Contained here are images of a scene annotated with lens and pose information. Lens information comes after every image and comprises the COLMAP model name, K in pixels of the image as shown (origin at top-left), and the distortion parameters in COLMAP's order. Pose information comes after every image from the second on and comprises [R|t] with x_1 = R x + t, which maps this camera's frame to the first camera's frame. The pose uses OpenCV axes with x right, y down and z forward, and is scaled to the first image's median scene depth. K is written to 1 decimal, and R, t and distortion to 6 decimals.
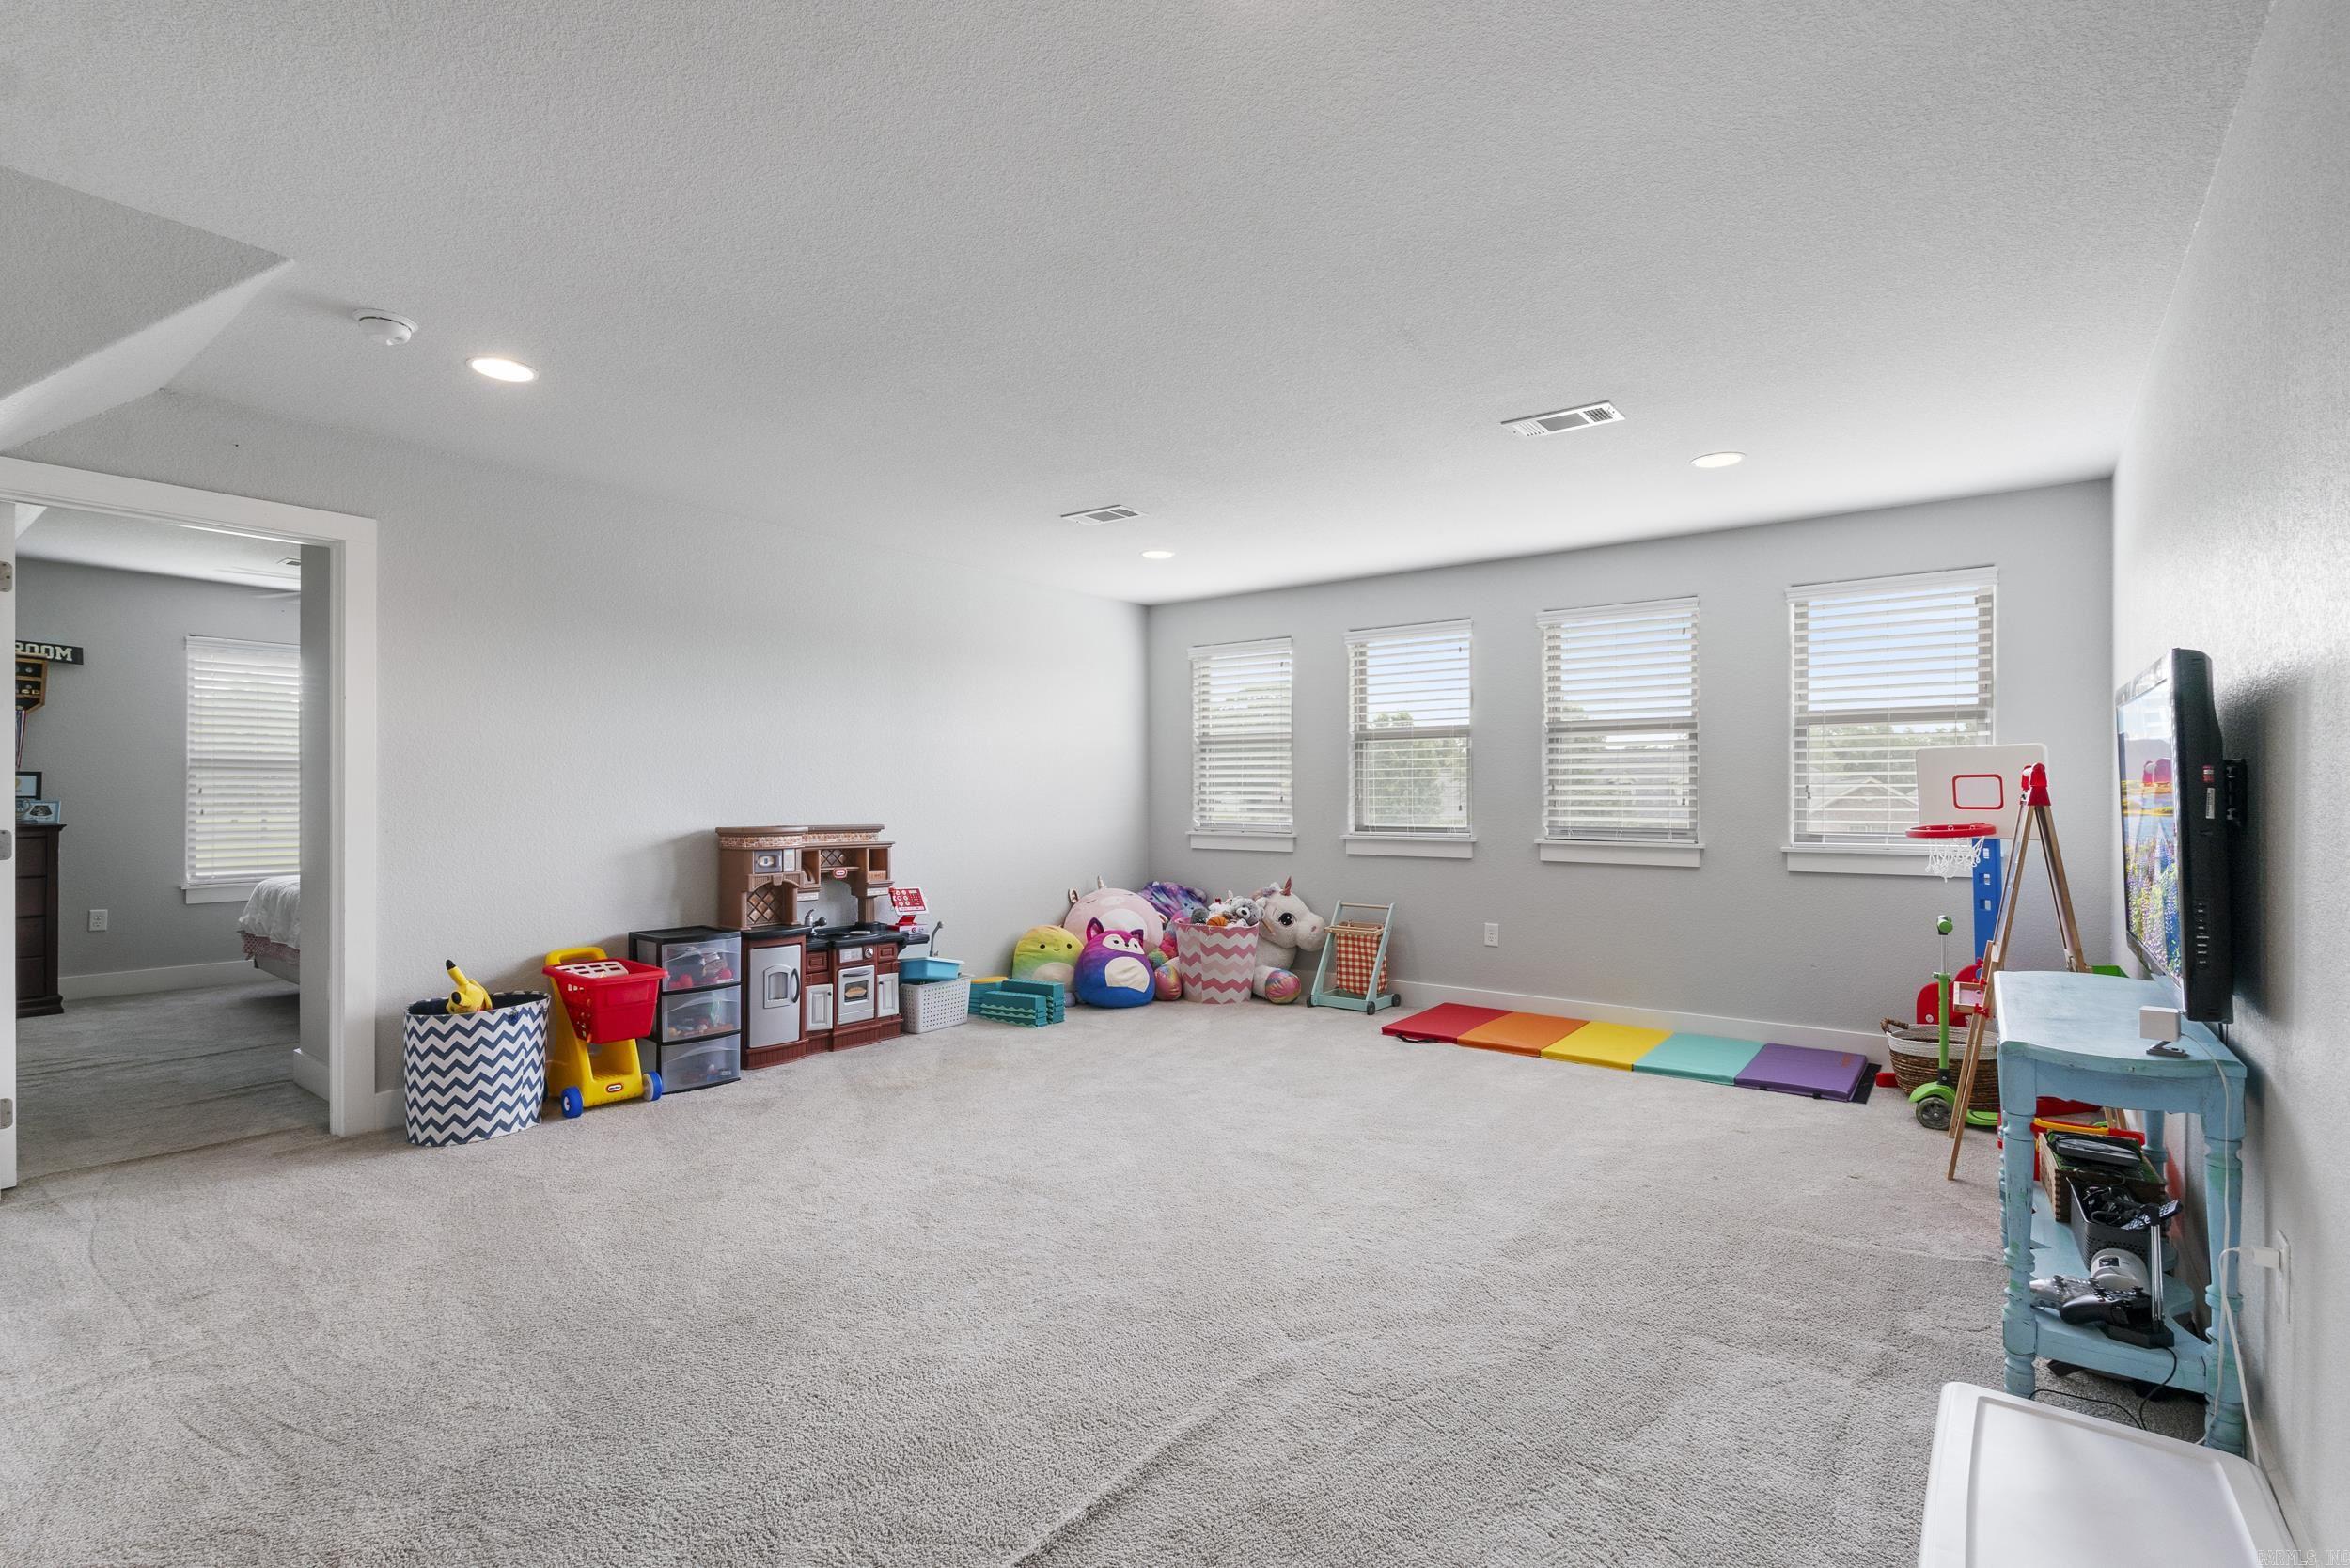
lens RADIAL K [[1083.9, 0, 1173.9], [0, 1083.9, 787.2], [0, 0, 1]] dist [-0.007342, 0.001392]
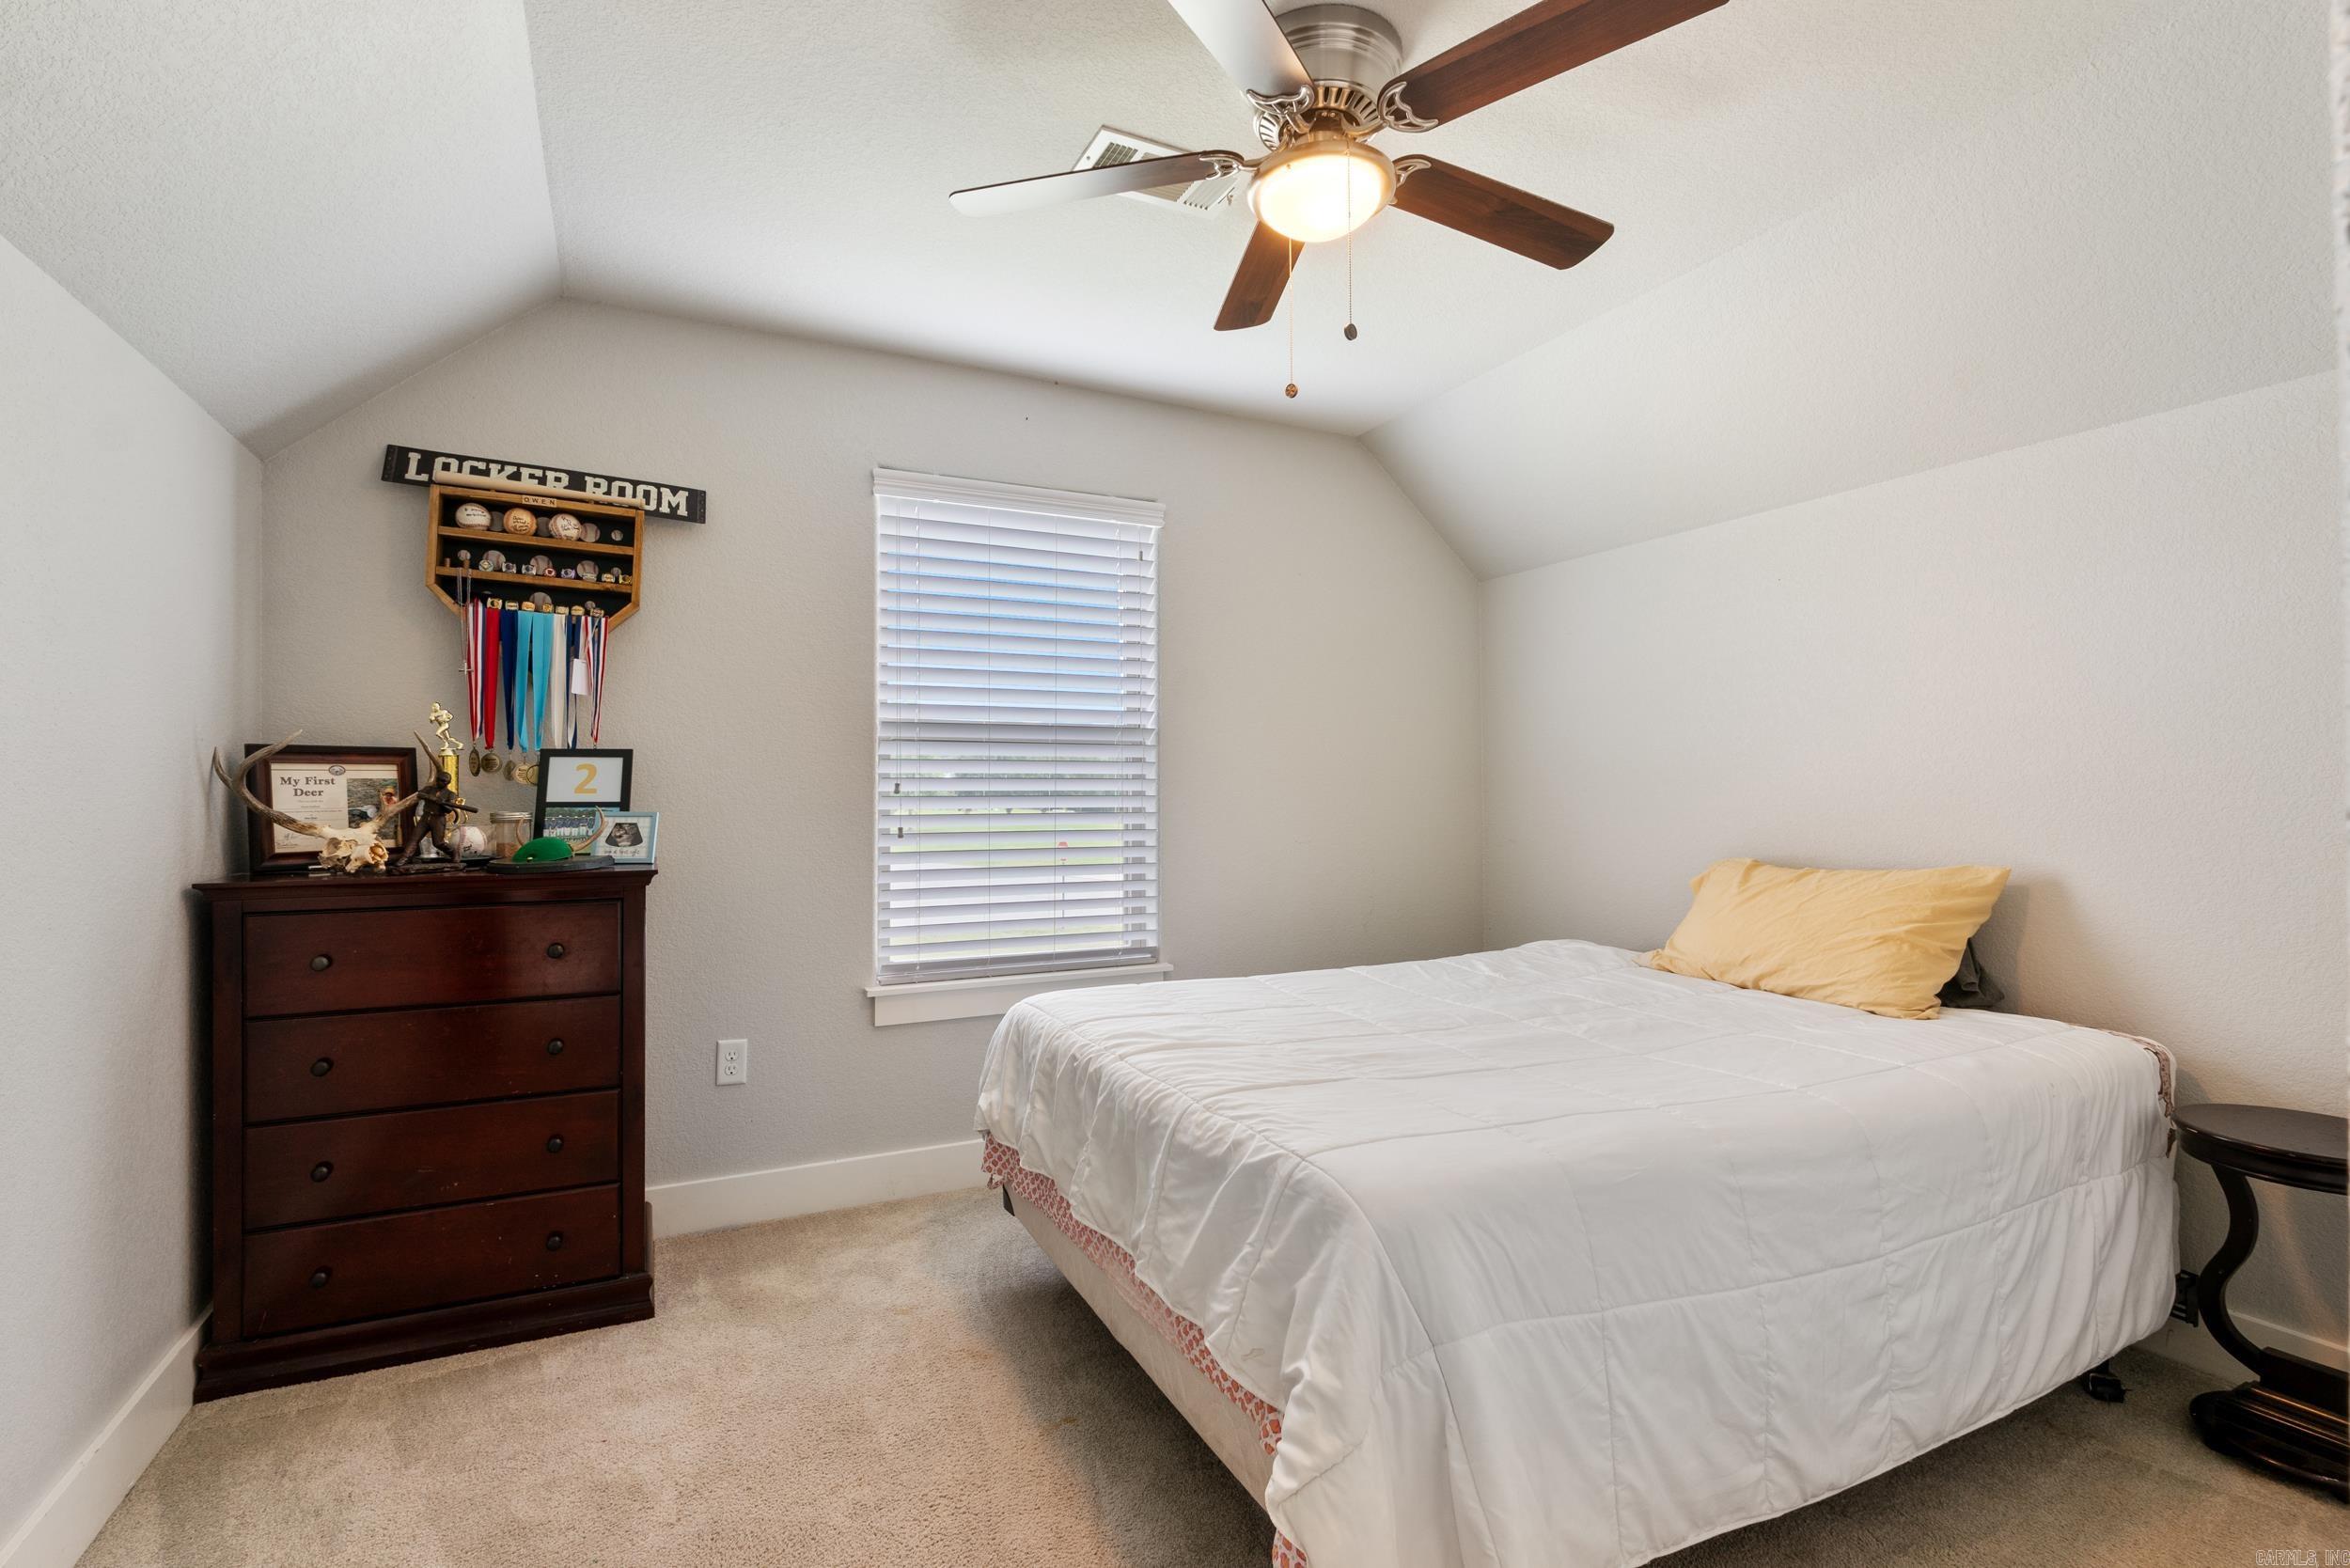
lens RADIAL K [[1083.9, 0, 1180.7], [0, 1083.9, 788.5], [0, 0, 1]] dist [-0.007342, 0.001392]
pose [[0.893563, -0.004399, -0.448916, -0.624440], [0.005576, 0.999984, 0.001301, 0.003032], [0.448903, -0.003666, 0.893573, 0.681111]]
